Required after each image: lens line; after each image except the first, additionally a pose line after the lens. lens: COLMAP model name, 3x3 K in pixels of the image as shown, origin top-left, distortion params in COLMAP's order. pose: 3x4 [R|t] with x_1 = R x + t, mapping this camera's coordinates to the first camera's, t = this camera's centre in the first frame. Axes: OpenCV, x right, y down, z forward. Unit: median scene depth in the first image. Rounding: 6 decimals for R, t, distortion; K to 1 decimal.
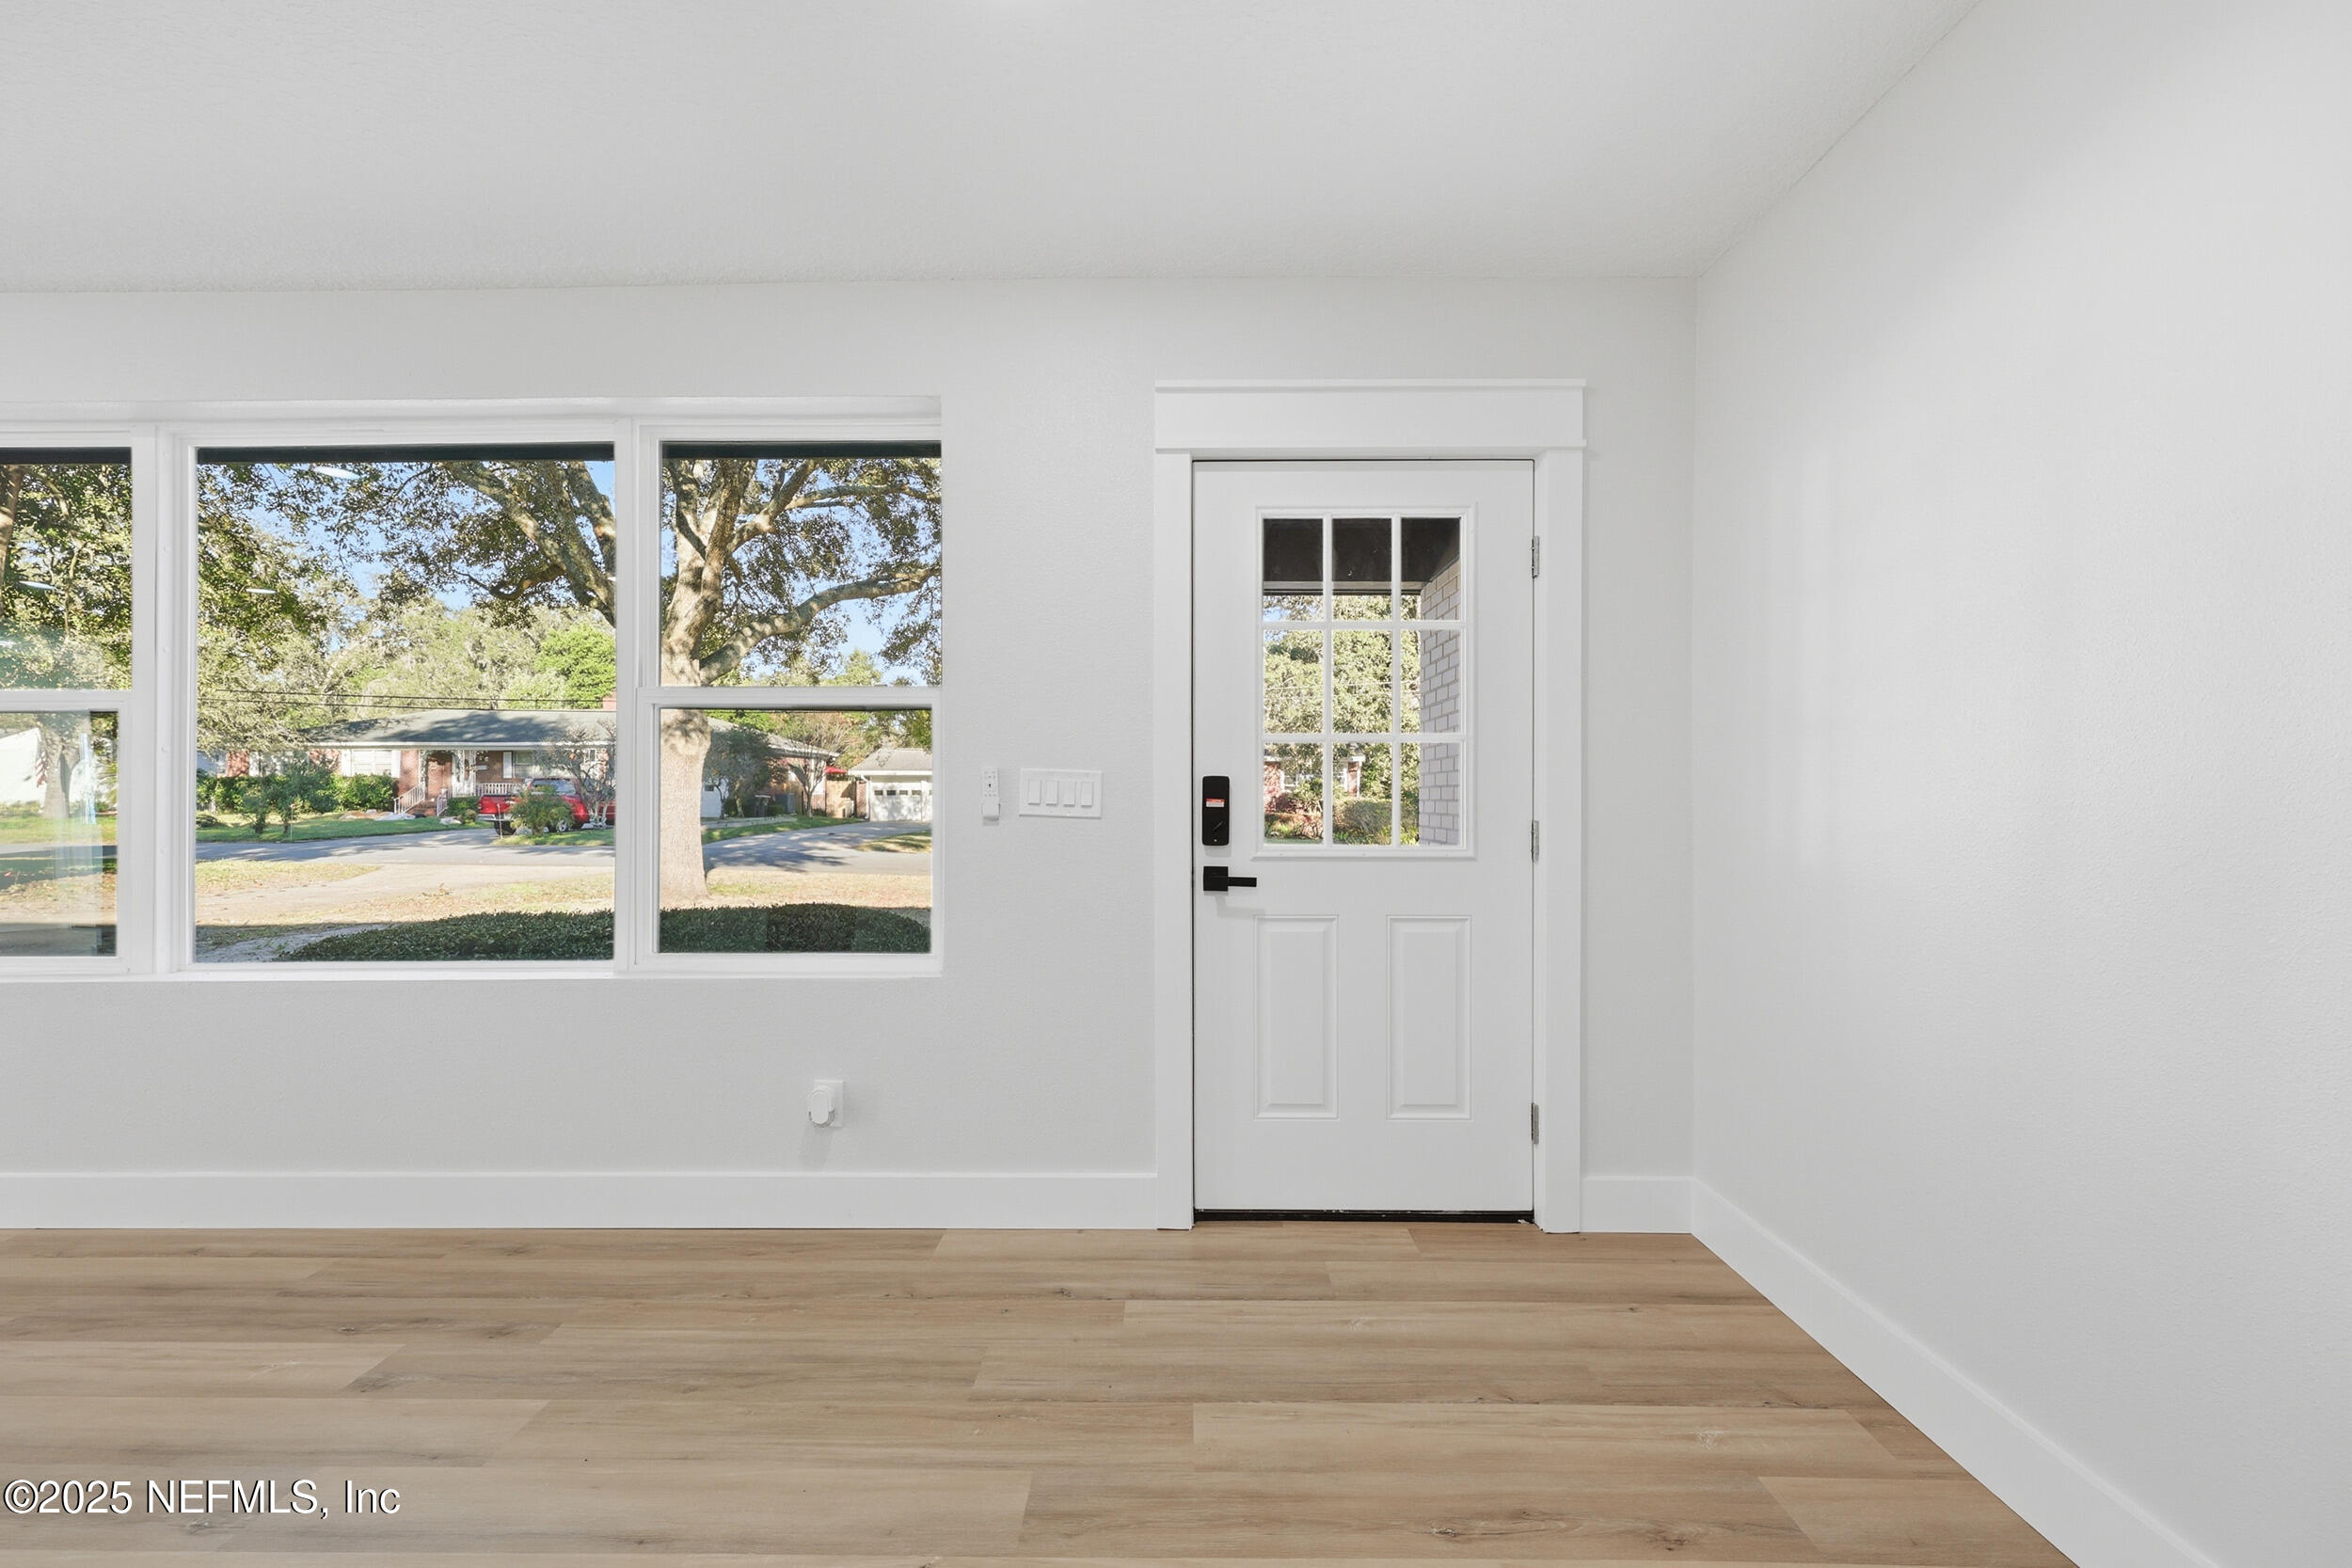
lens RADIAL K [[959.9, 0, 1174.4], [0, 959.9, 789.5], [0, 0, 1]] dist [0.000908, -0.000171]
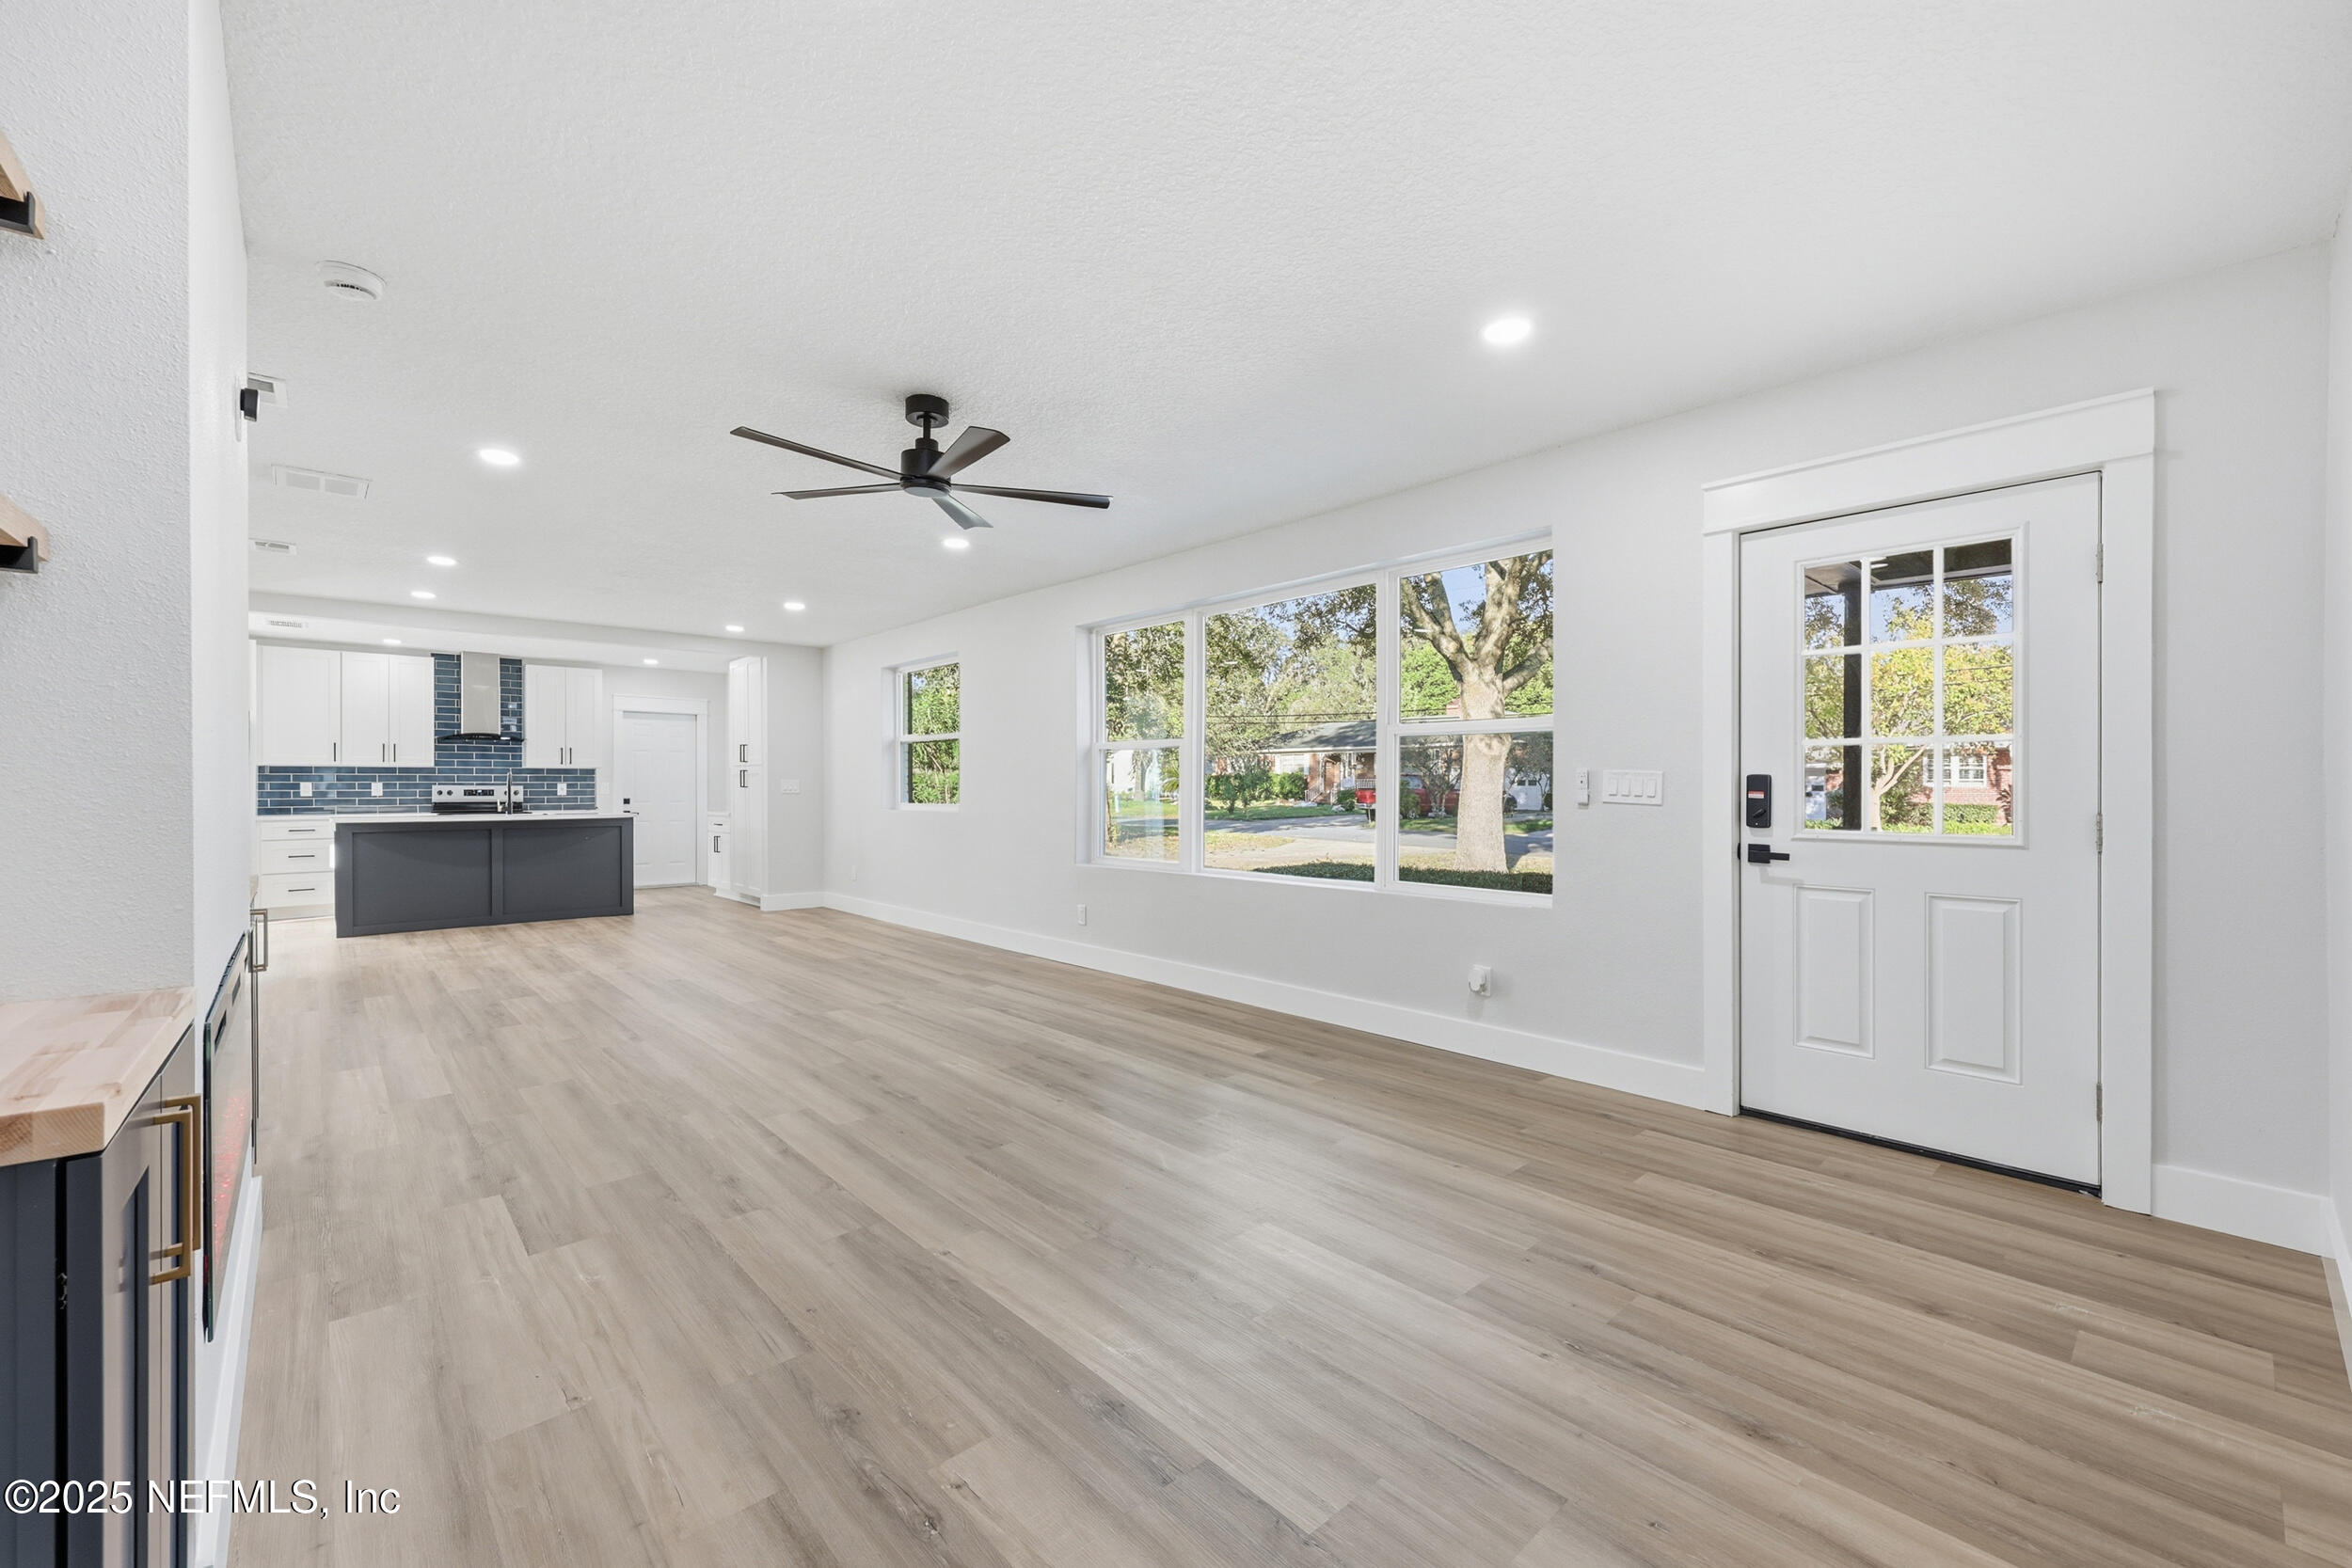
lens RADIAL K [[959.9, 0, 1174.4], [0, 959.9, 789.5], [0, 0, 1]] dist [0.000908, -0.000171]
pose [[0.680899, 0.004421, -0.732364, 0.455648], [-0.000217, 0.999983, 0.005834, -0.000849], [0.732377, -0.003814, 0.680889, -0.459613]]
